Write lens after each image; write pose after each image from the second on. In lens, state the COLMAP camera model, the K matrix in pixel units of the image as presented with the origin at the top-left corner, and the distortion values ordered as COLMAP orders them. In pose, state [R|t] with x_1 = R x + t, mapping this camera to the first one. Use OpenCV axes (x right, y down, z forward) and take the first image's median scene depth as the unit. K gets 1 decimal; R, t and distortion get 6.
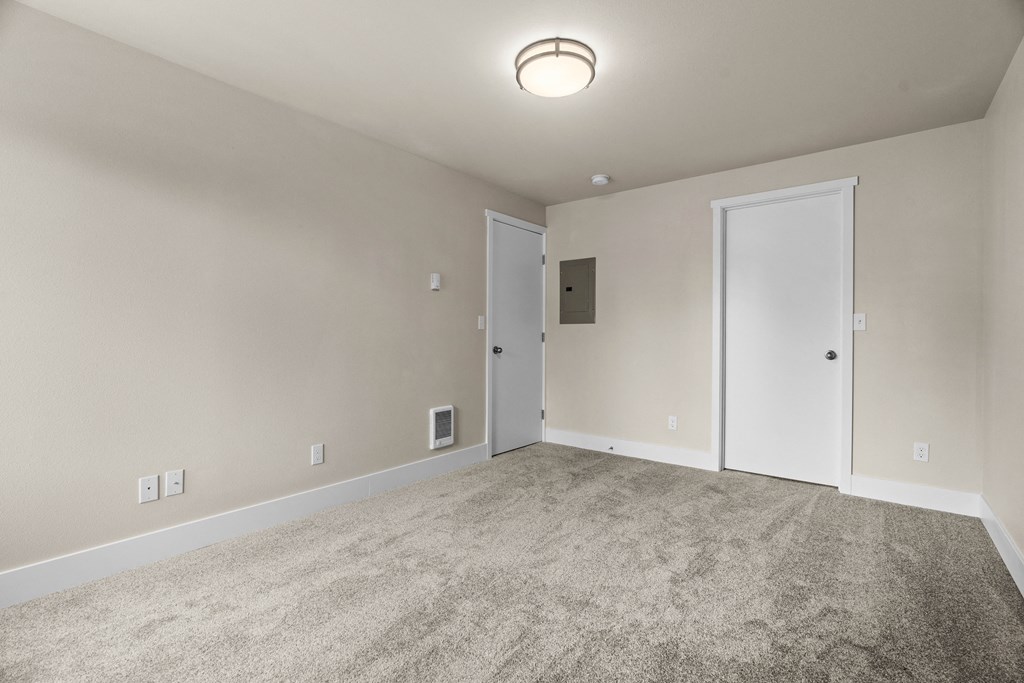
lens RADIAL K [[466.1, 0, 514.6], [0, 466.1, 338.3], [0, 0, 1]] dist [0.001405, 0.000448]
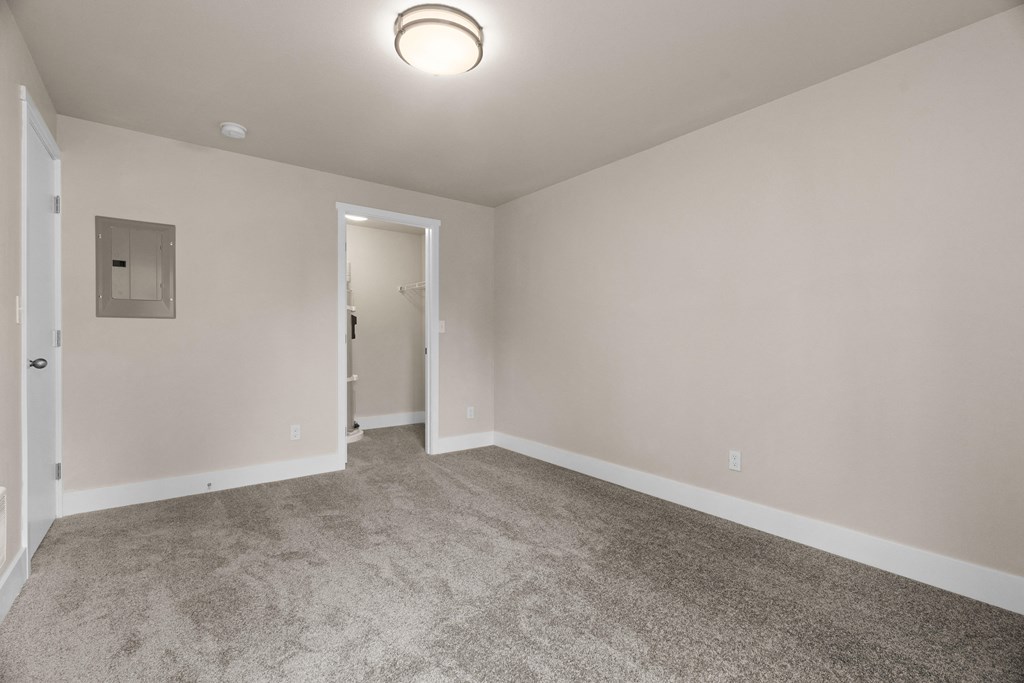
lens RADIAL K [[466.1, 0, 516.3], [0, 466.1, 340.7], [0, 0, 1]] dist [0.001405, 0.000448]
pose [[0.241830, -0.008868, 0.970278, -0.586195], [0.000588, 0.999959, 0.008992, -0.006861], [-0.970318, -0.001604, 0.241826, 0.489240]]
